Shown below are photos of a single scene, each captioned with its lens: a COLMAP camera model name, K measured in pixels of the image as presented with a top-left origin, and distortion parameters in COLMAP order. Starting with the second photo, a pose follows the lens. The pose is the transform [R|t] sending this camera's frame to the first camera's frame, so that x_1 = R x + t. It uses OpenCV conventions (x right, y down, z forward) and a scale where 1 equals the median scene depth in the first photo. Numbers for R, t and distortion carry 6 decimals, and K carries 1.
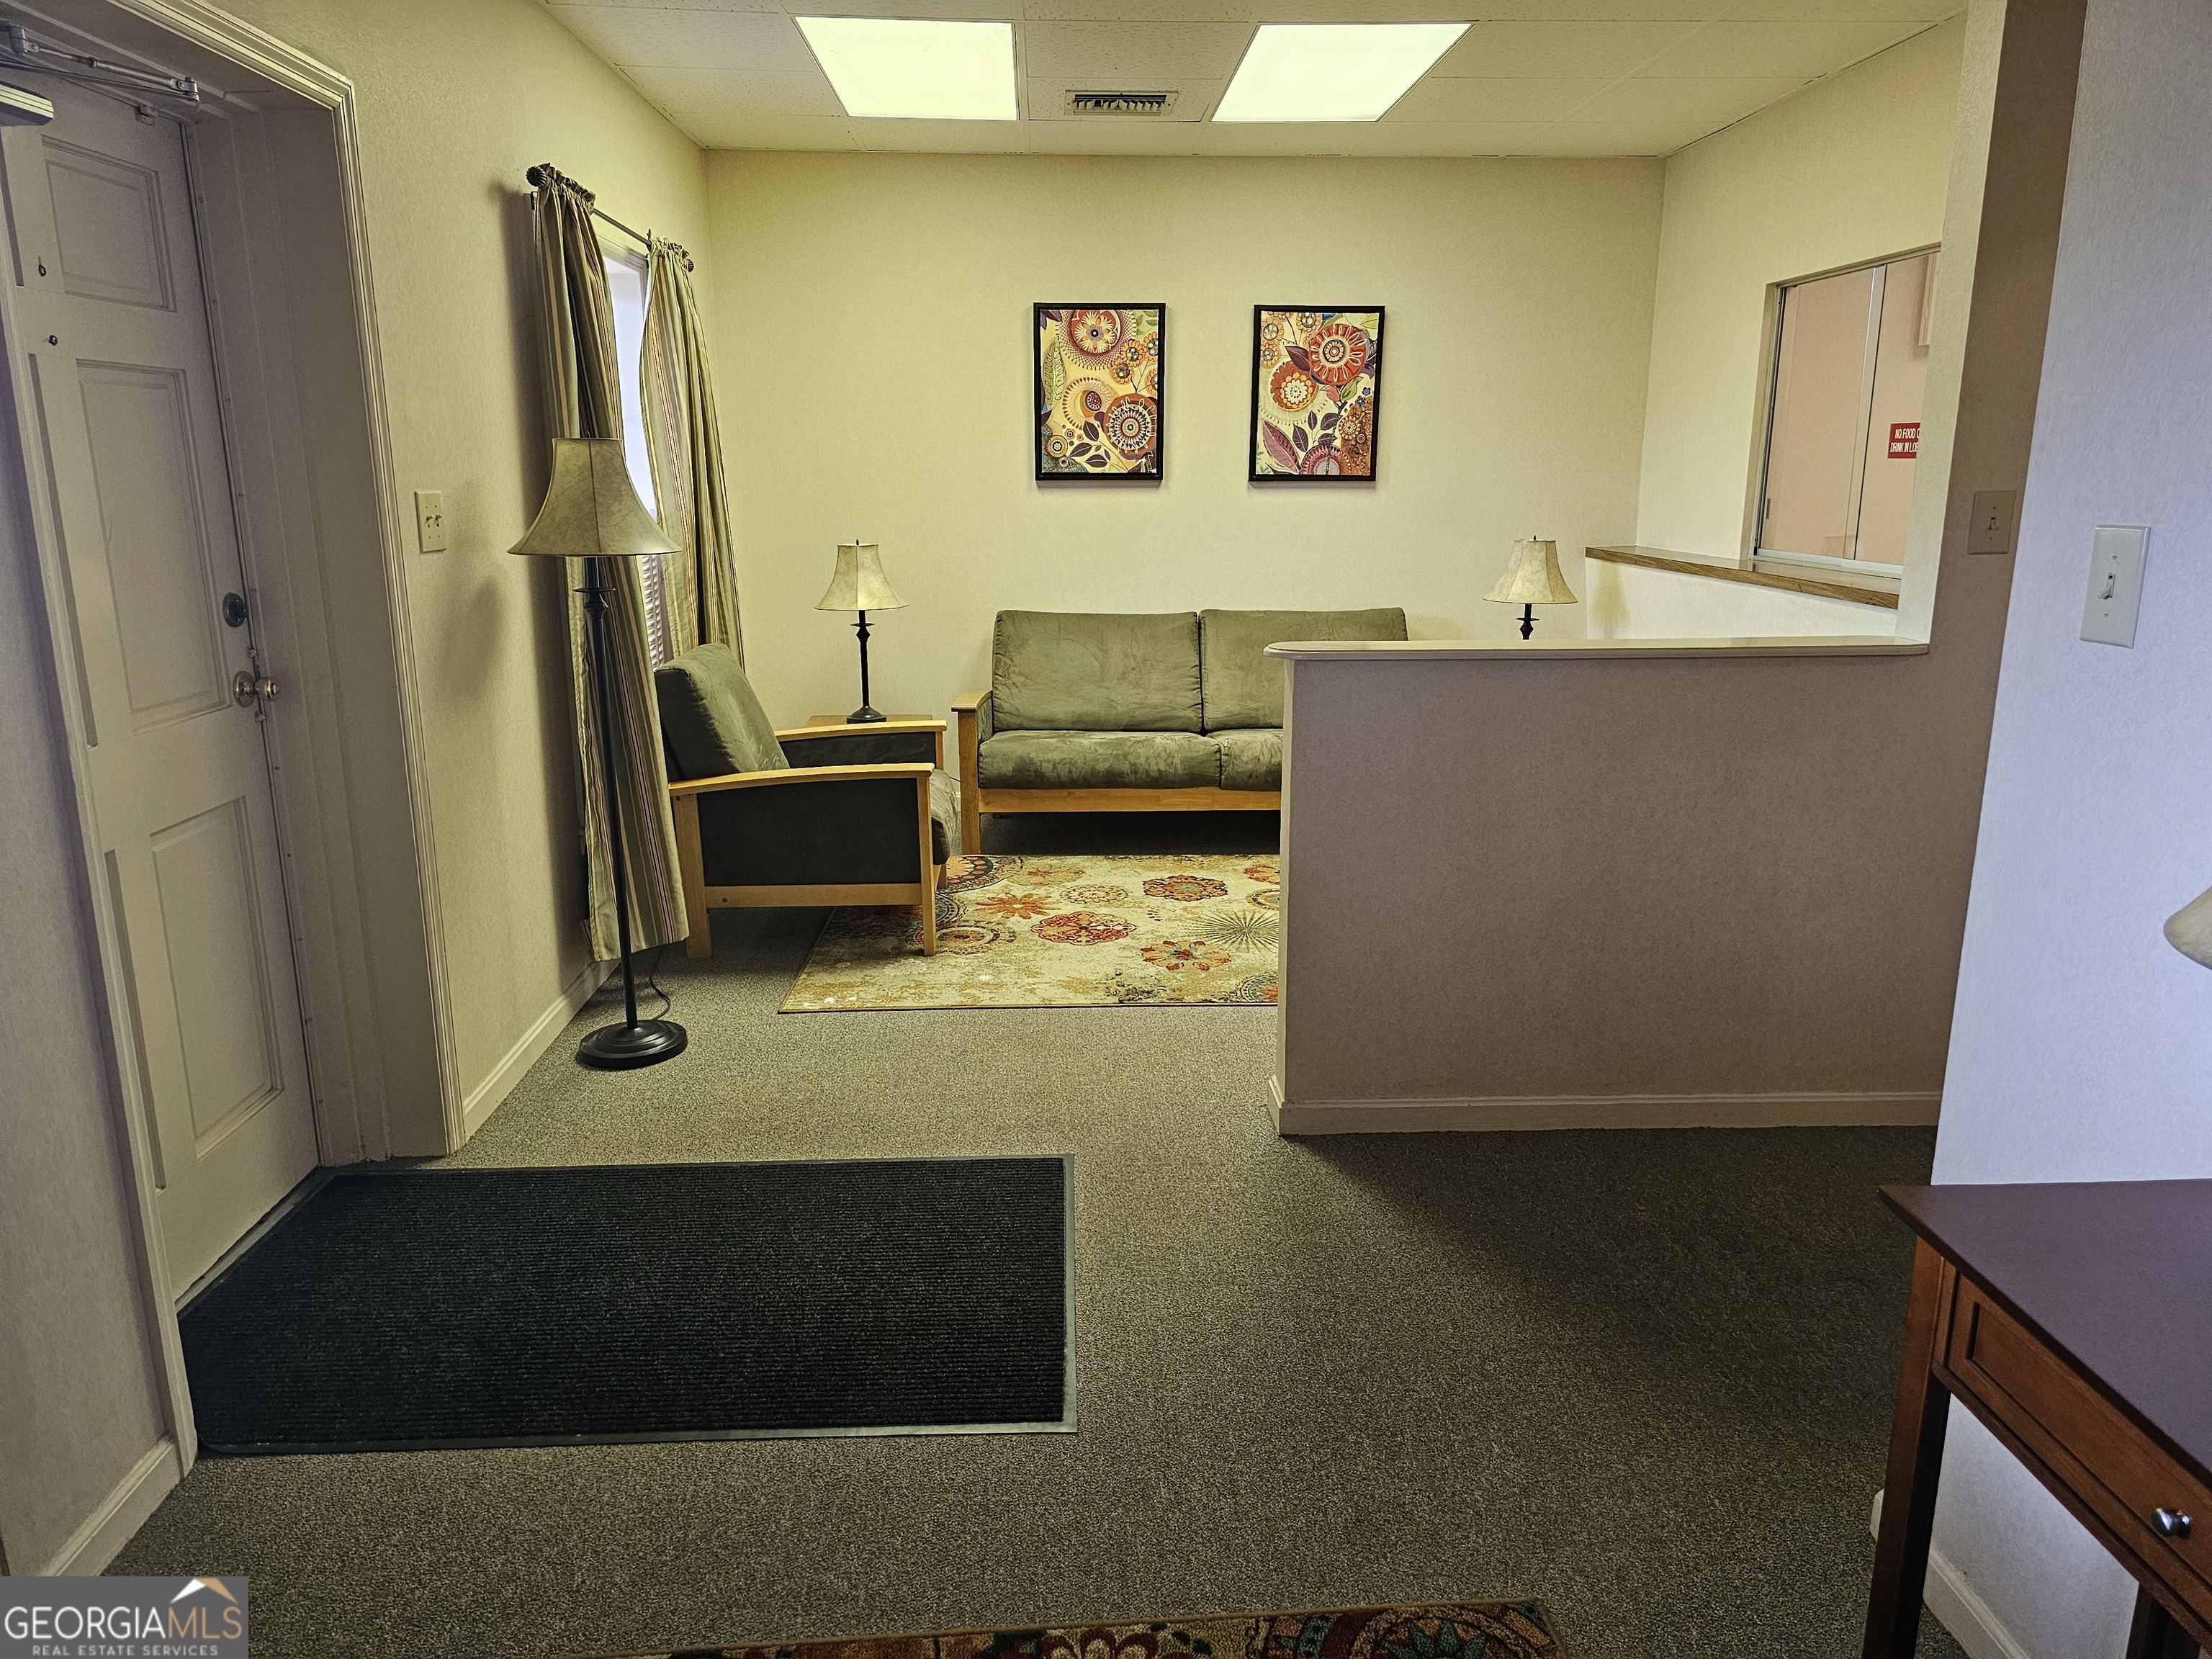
lens RADIAL K [[1463.8, 0, 1101.2], [0, 1463.8, 831.1], [0, 0, 1]] dist [0.047857, -0.039153]
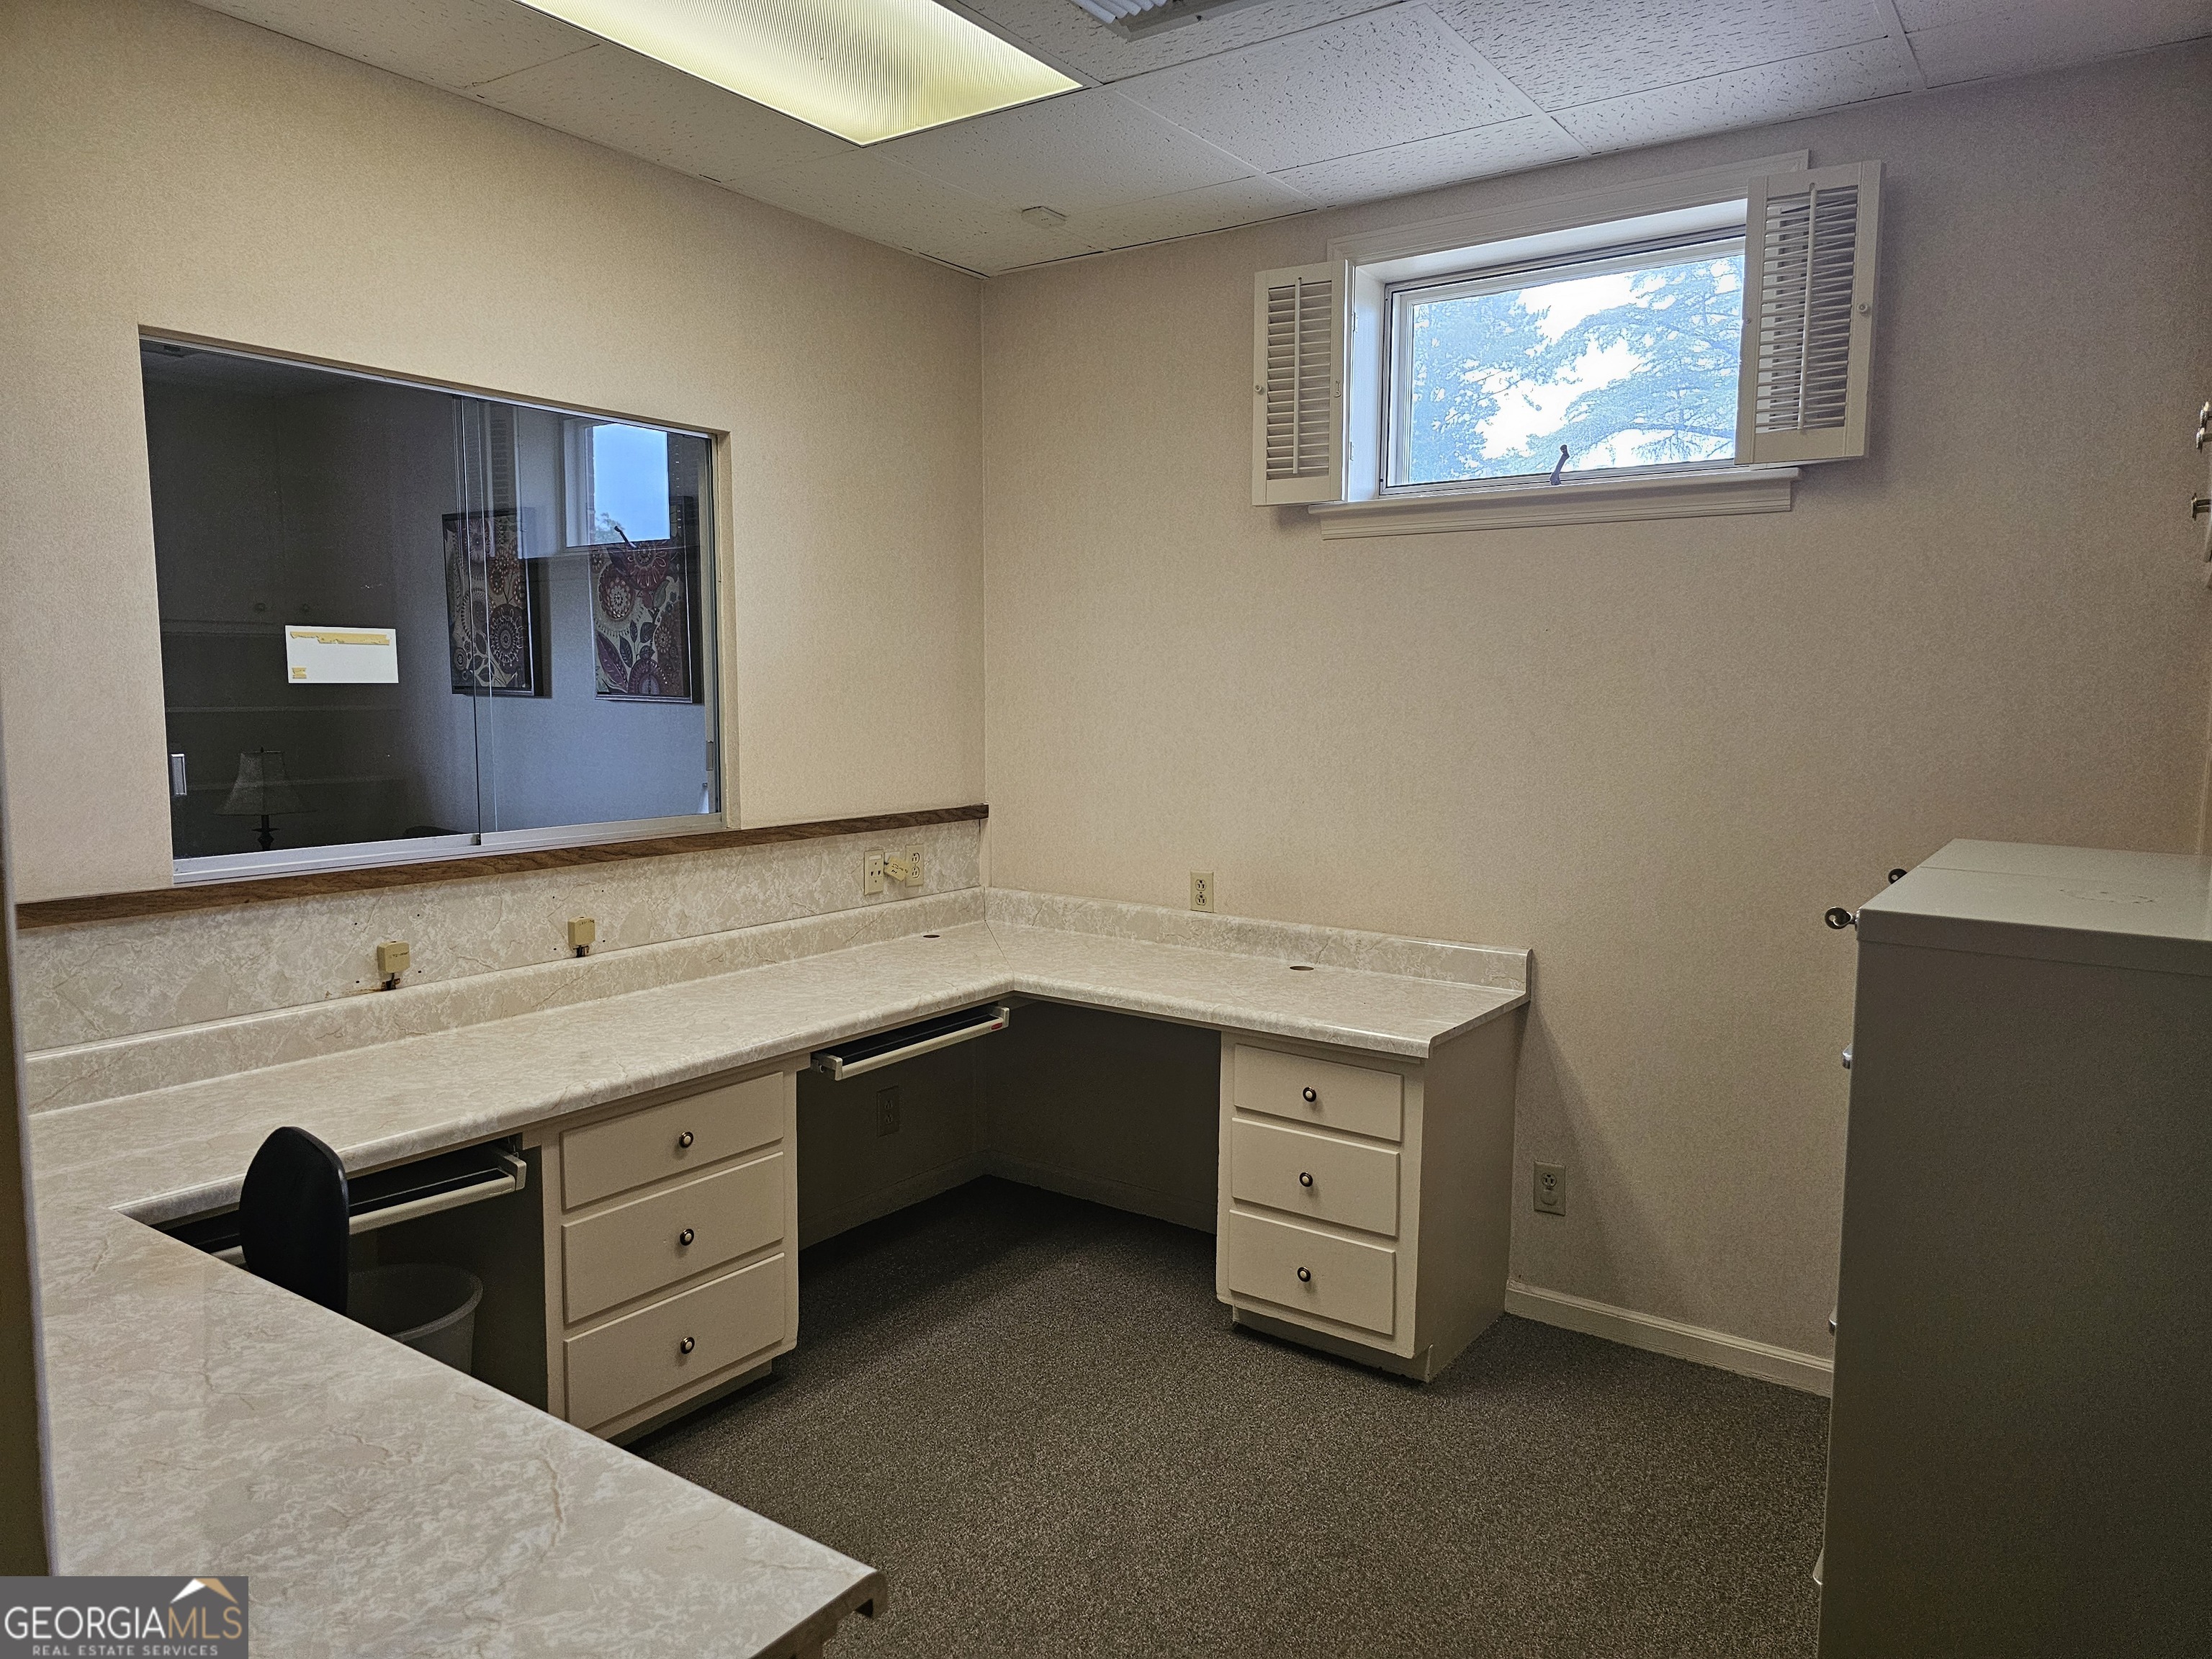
lens RADIAL K [[1491.4, 0, 1111.1], [0, 1491.4, 820.6], [0, 0, 1]] dist [0.079643, -0.083049]
pose [[0.788021, 0.066825, -0.612011, 0.909998], [-0.154970, 0.983613, -0.092138, -0.137394], [0.595825, 0.167450, 0.785463, 0.511742]]
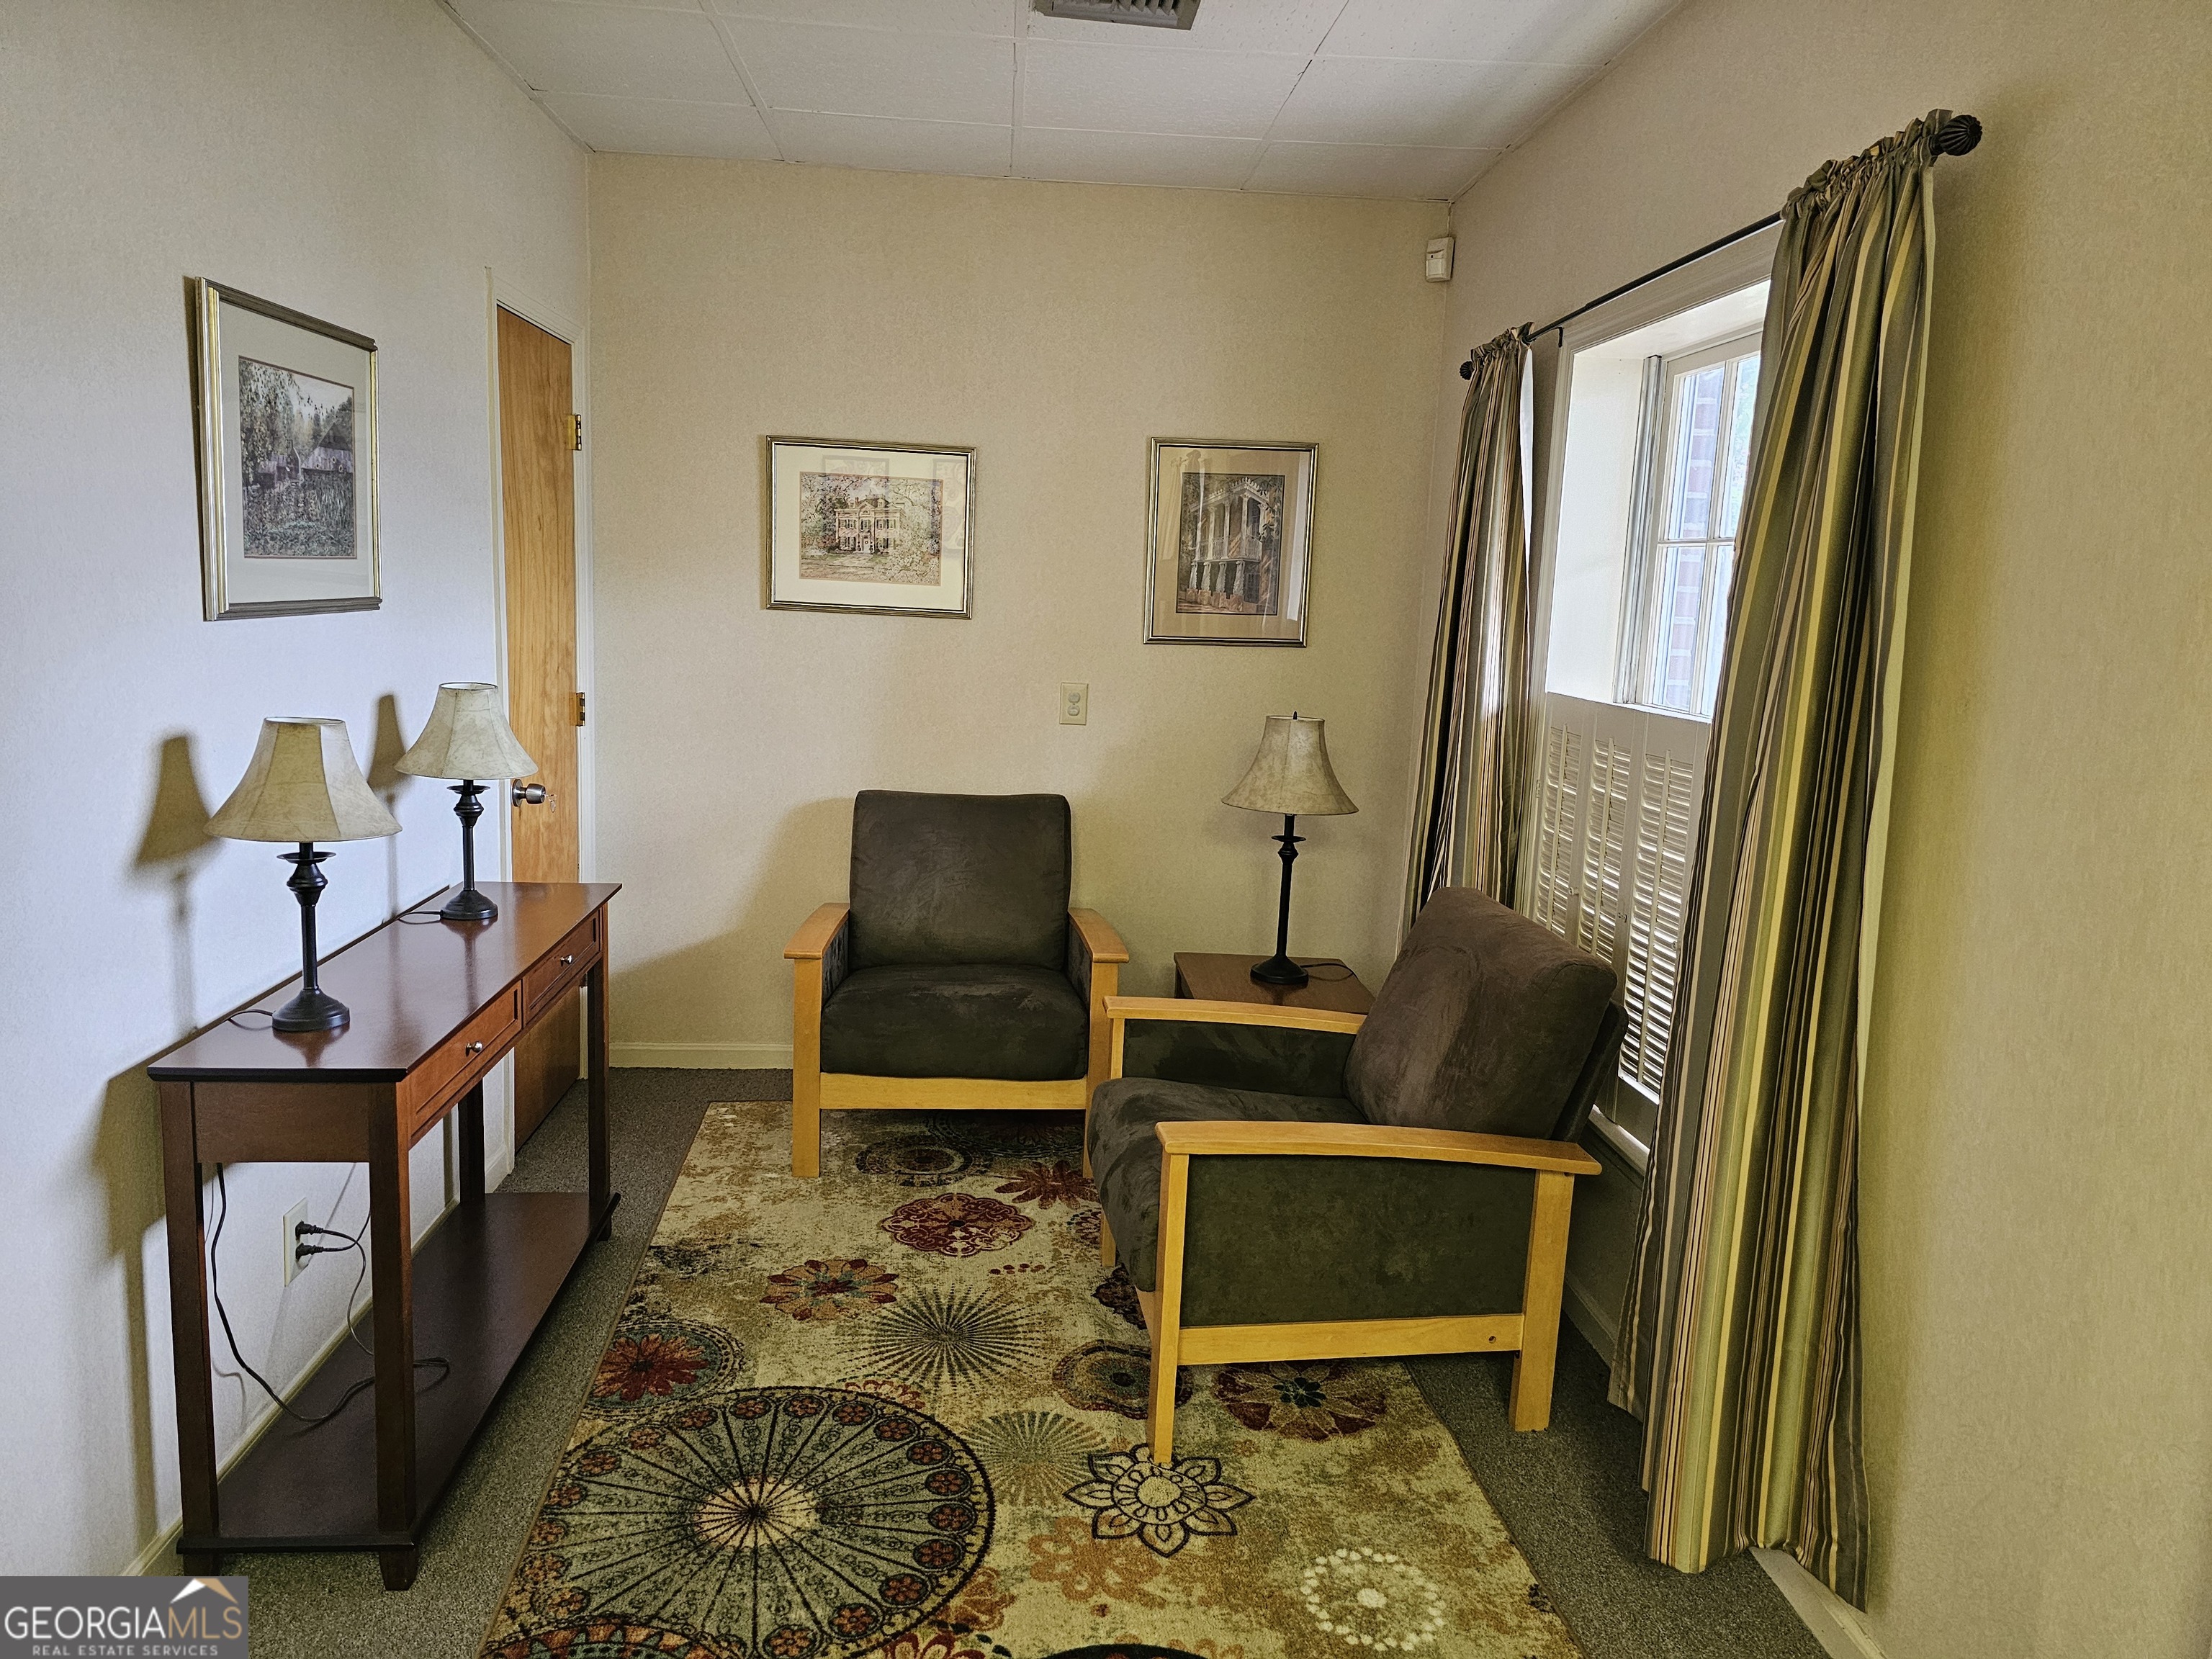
lens RADIAL K [[1479.5, 0, 1113.3], [0, 1479.5, 808.4], [0, 0, 1]] dist [0.077280, -0.051811]
pose [[0.076883, 0.147613, -0.986053, 0.558083], [-0.279492, 0.952518, 0.120801, -0.194901], [0.957065, 0.266307, 0.114489, 0.743478]]
